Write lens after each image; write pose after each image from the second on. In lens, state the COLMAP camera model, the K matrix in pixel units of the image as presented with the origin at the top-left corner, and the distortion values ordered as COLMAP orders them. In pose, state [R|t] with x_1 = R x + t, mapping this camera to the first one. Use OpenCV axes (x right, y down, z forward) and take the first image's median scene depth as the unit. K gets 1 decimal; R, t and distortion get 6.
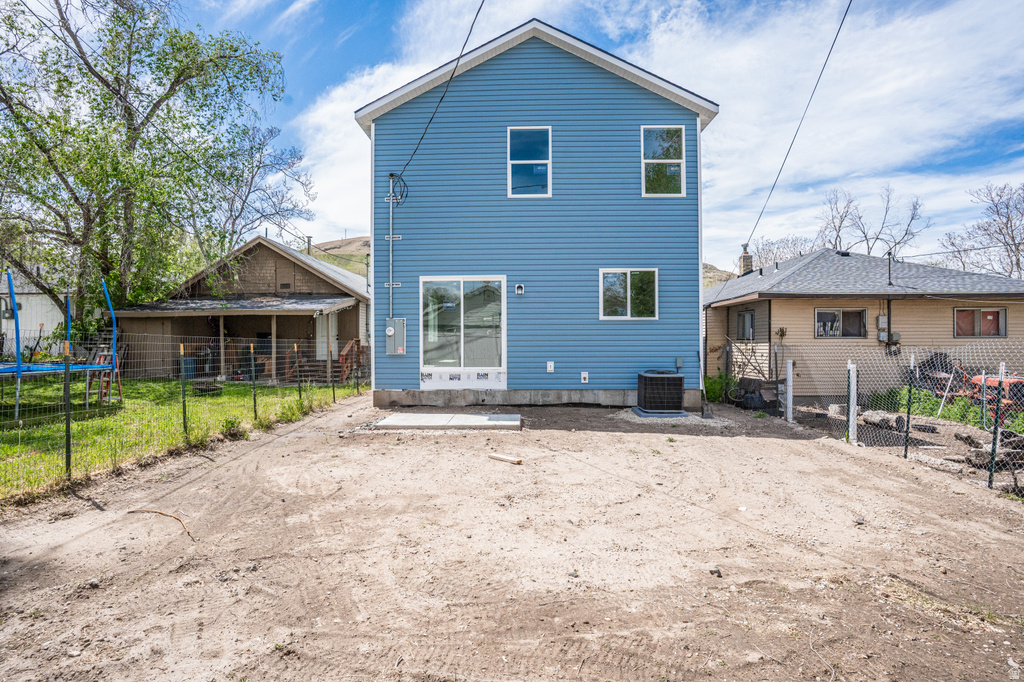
lens RADIAL K [[508.9, 0, 512.0], [0, 508.9, 341.0], [0, 0, 1]] dist [-0.083840, 0.040671]
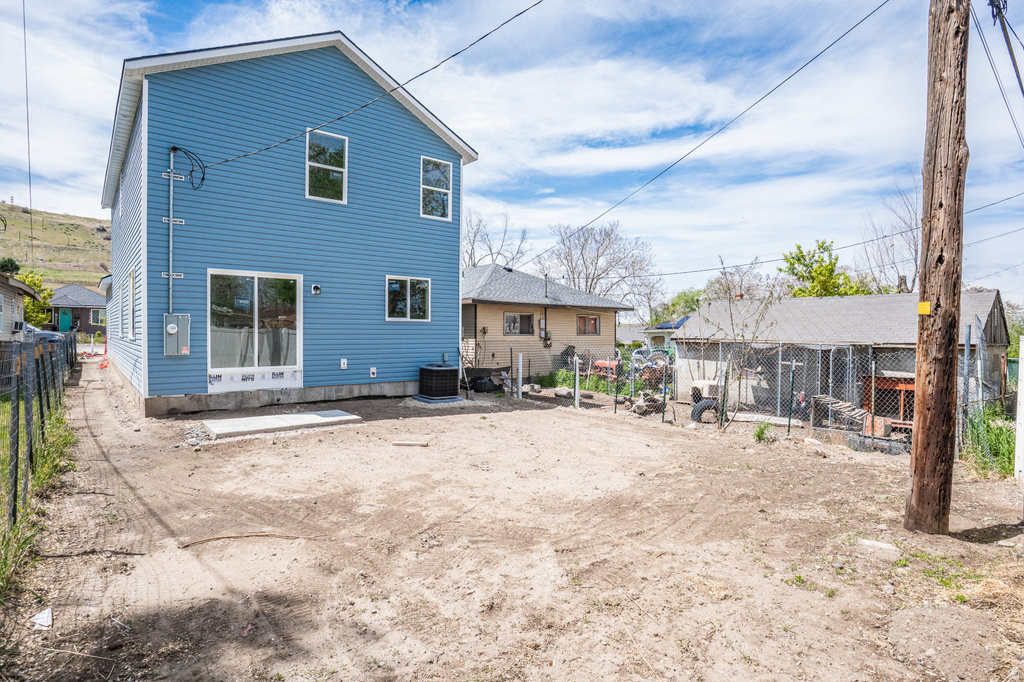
lens RADIAL K [[508.9, 0, 512.0], [0, 508.9, 341.0], [0, 0, 1]] dist [-0.083840, 0.040671]
pose [[0.745687, -0.003461, 0.666288, -0.366771], [-0.011282, 0.999778, 0.017820, -0.019997], [-0.666201, -0.020806, 0.745482, -0.026072]]
